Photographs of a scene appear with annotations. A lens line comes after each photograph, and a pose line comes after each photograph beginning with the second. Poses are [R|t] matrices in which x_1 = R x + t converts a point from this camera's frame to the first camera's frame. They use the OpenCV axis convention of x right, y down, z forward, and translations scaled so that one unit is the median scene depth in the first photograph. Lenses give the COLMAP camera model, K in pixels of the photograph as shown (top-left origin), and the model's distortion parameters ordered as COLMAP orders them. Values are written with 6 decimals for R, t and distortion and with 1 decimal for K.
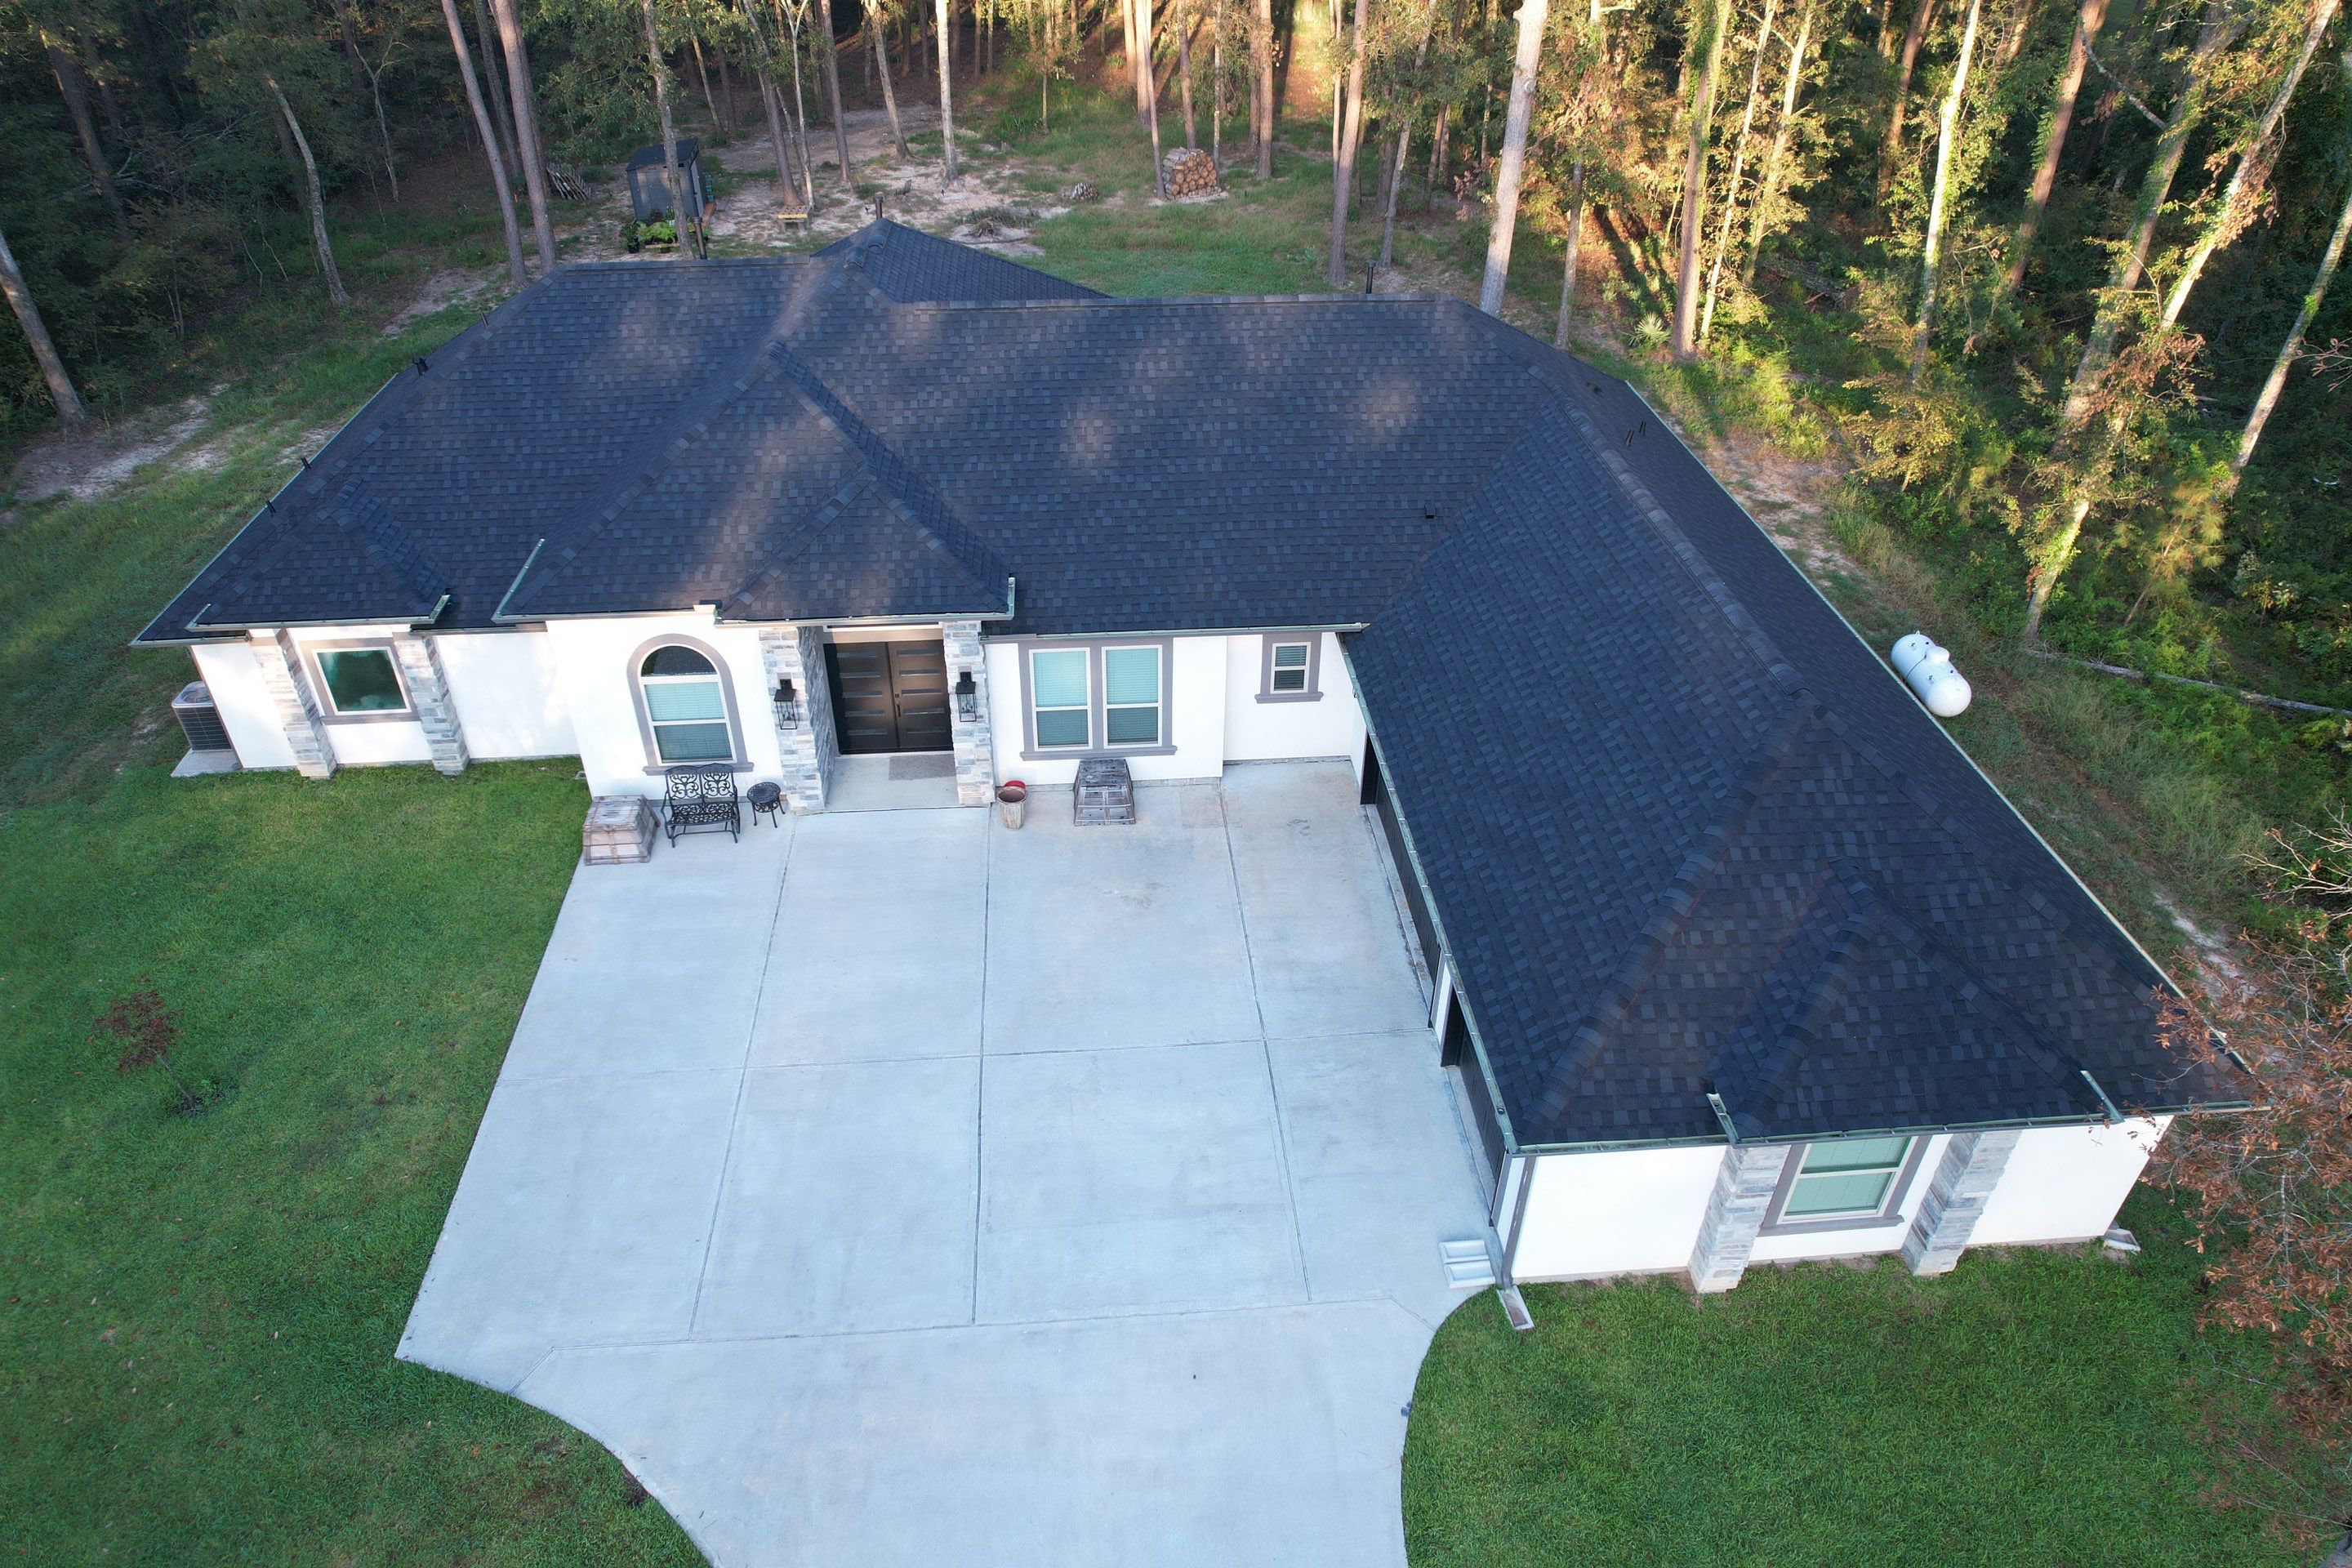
lens RADIAL K [[1508.4, 0, 1168.3], [0, 1508.4, 794.2], [0, 0, 1]] dist [-0.079529, 0.075513]
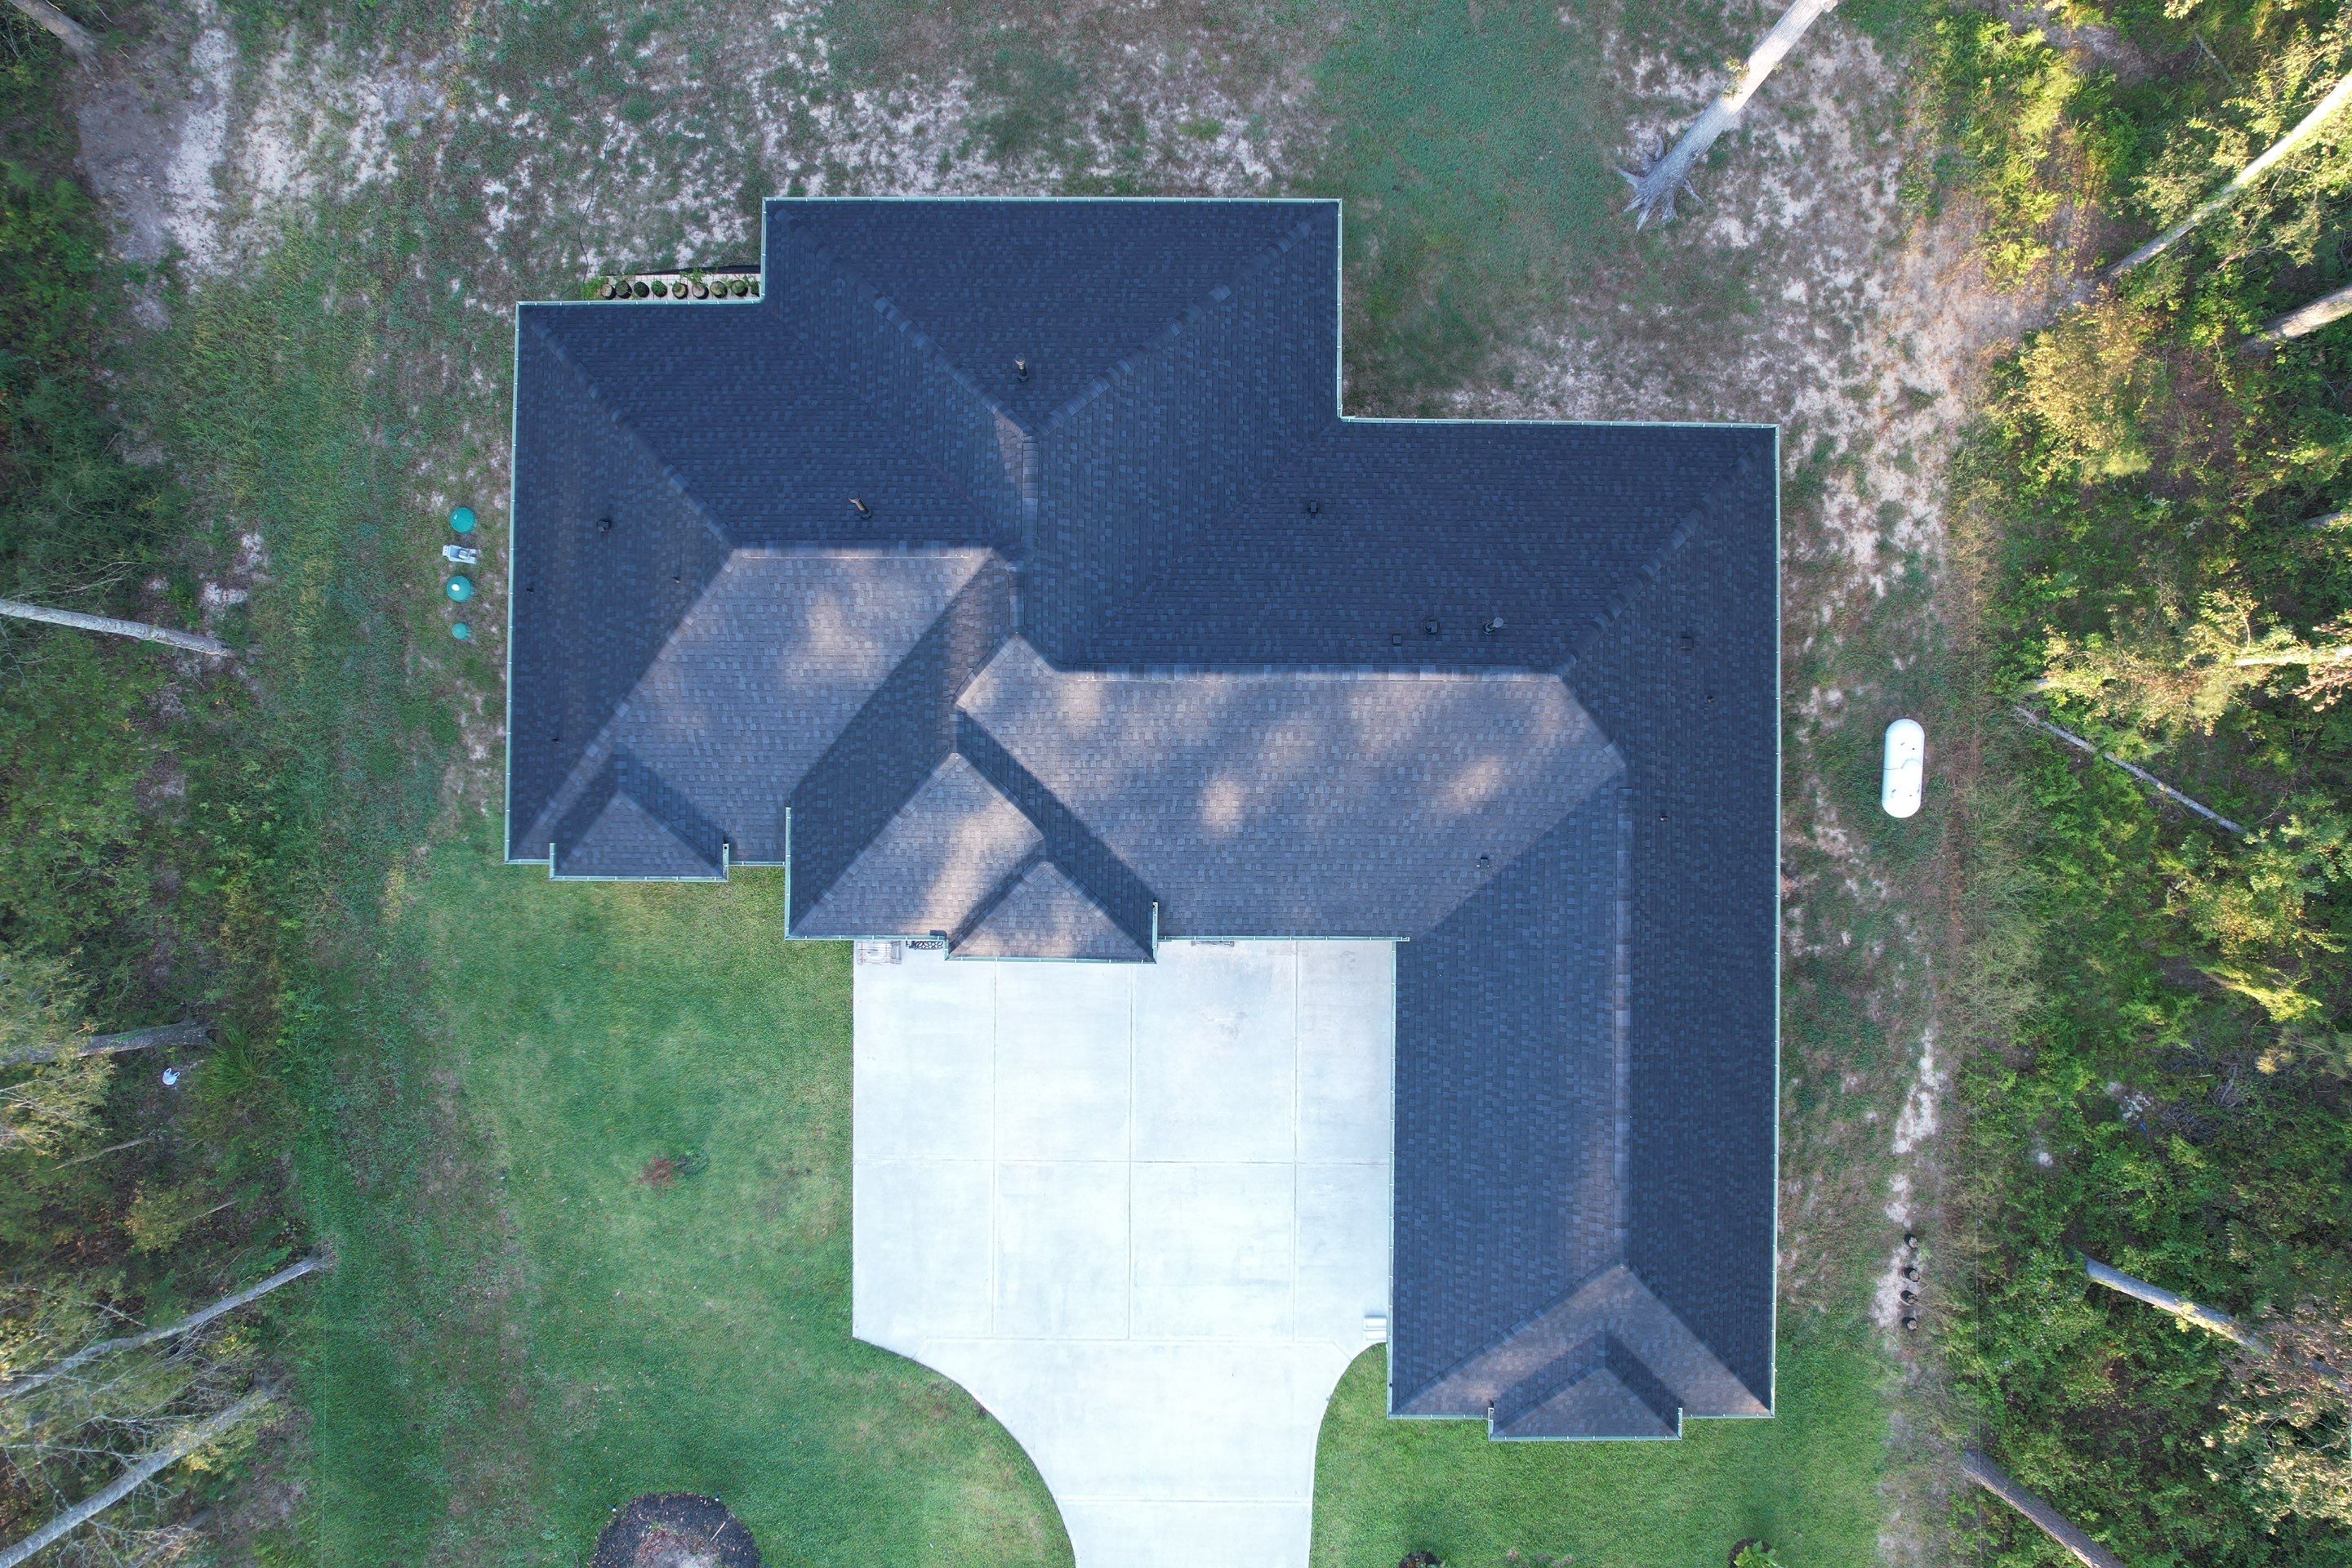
lens RADIAL K [[1508.4, 0, 1167.4], [0, 1508.4, 798.8], [0, 0, 1]] dist [-0.079529, 0.075513]
pose [[0.996517, 0.083186, -0.005814, -0.088741], [-0.044443, 0.588813, 0.807047, -1.220691], [0.070559, -0.803977, 0.590459, 0.268690]]
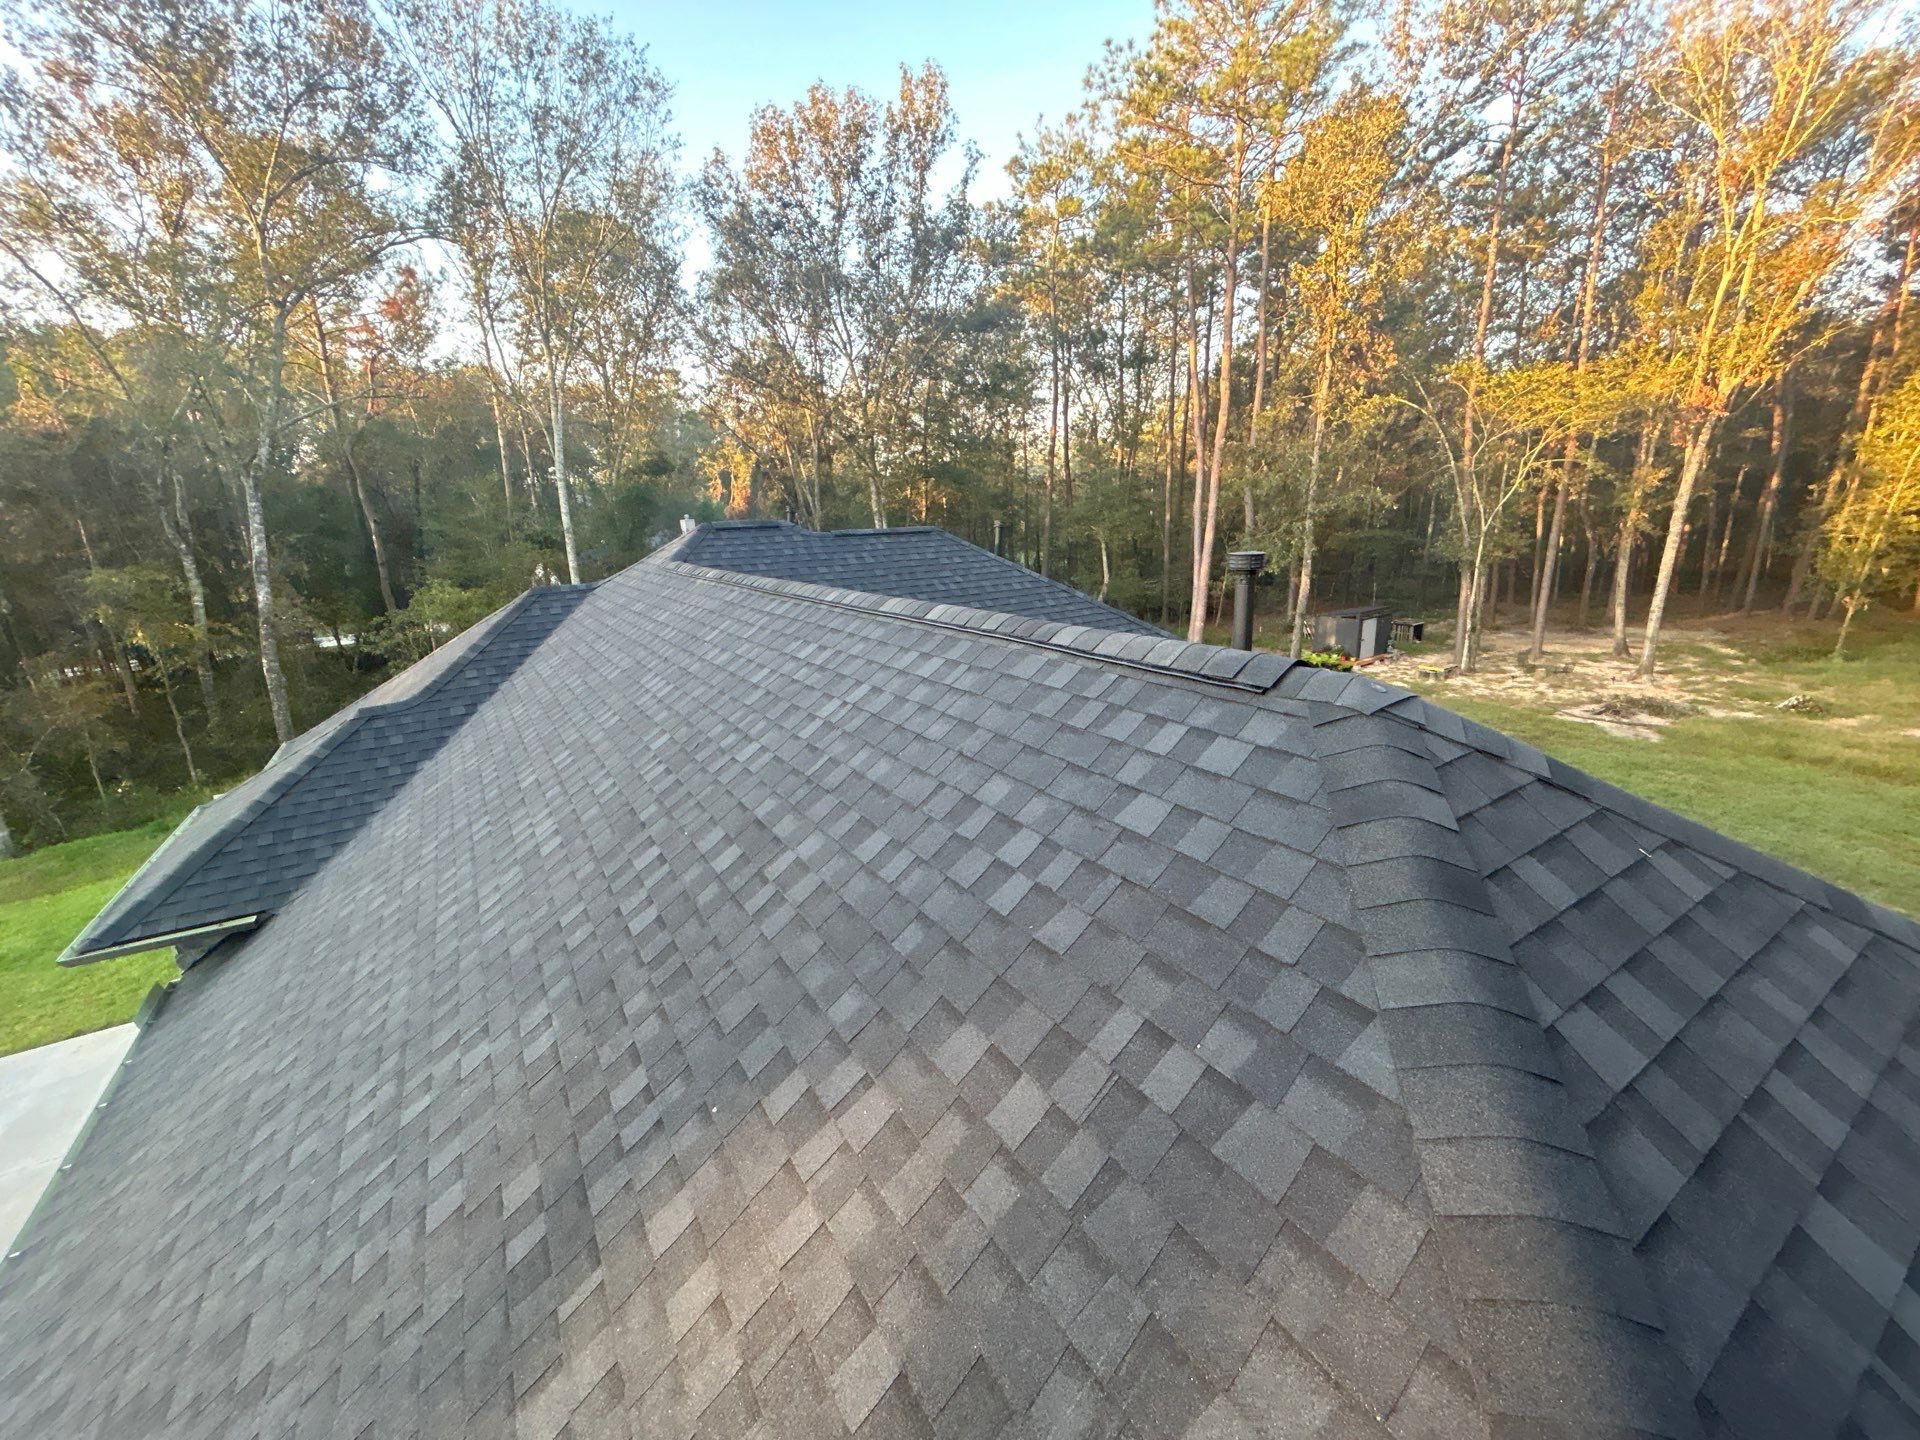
lens RADIAL K [[775.8, 0, 955.1], [0, 775.8, 719.2], [0, 0, 1]] dist [-0.000227, 0.000206]
pose [[0.470987, 0.211396, -0.856436, 0.262492], [-0.482870, 0.874278, -0.049749, -0.316836], [0.738246, 0.436978, 0.513851, 0.962674]]
